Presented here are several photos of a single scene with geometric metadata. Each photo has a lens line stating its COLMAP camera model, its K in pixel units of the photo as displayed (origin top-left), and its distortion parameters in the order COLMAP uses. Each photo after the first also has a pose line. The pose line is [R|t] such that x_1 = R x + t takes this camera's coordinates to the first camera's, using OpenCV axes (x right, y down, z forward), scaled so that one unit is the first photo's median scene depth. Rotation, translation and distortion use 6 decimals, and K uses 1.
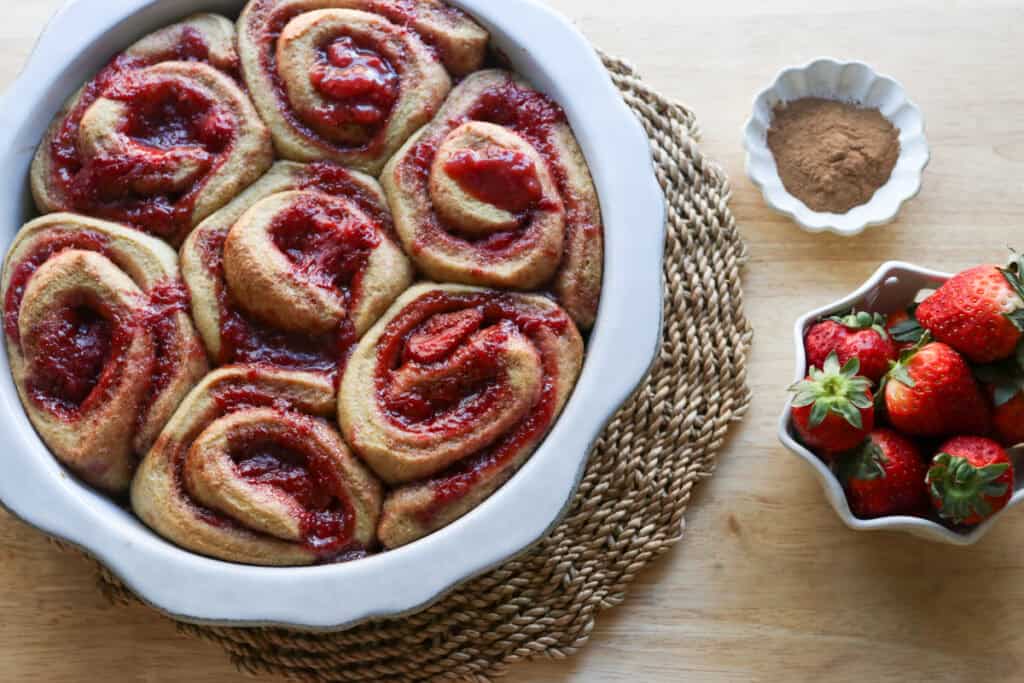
lens RADIAL K [[1621.7, 0, 512.0], [0, 1621.7, 341.5], [0, 0, 1]] dist [-0.052932, -0.033015]
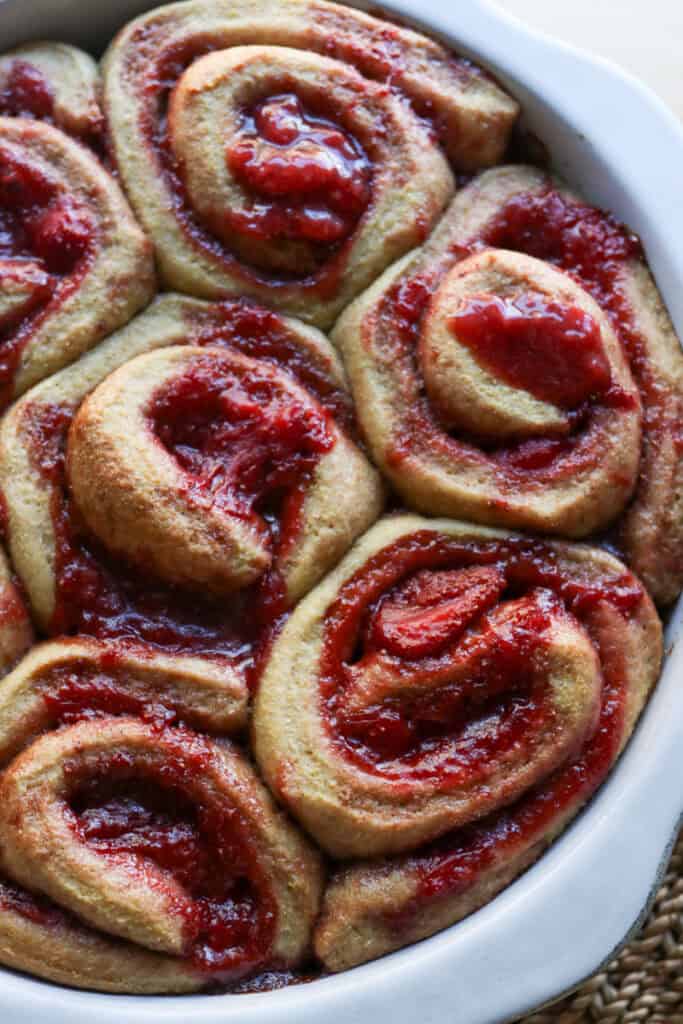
lens RADIAL K [[1621.7, 0, 341.5], [0, 1621.7, 512.0], [0, 0, 1]] dist [-0.052932, -0.033015]
pose [[0.997062, 0.055499, 0.052795, -0.109112], [-0.056985, 0.998008, 0.027068, -0.052526], [-0.051188, -0.029997, 0.998238, 0.407830]]
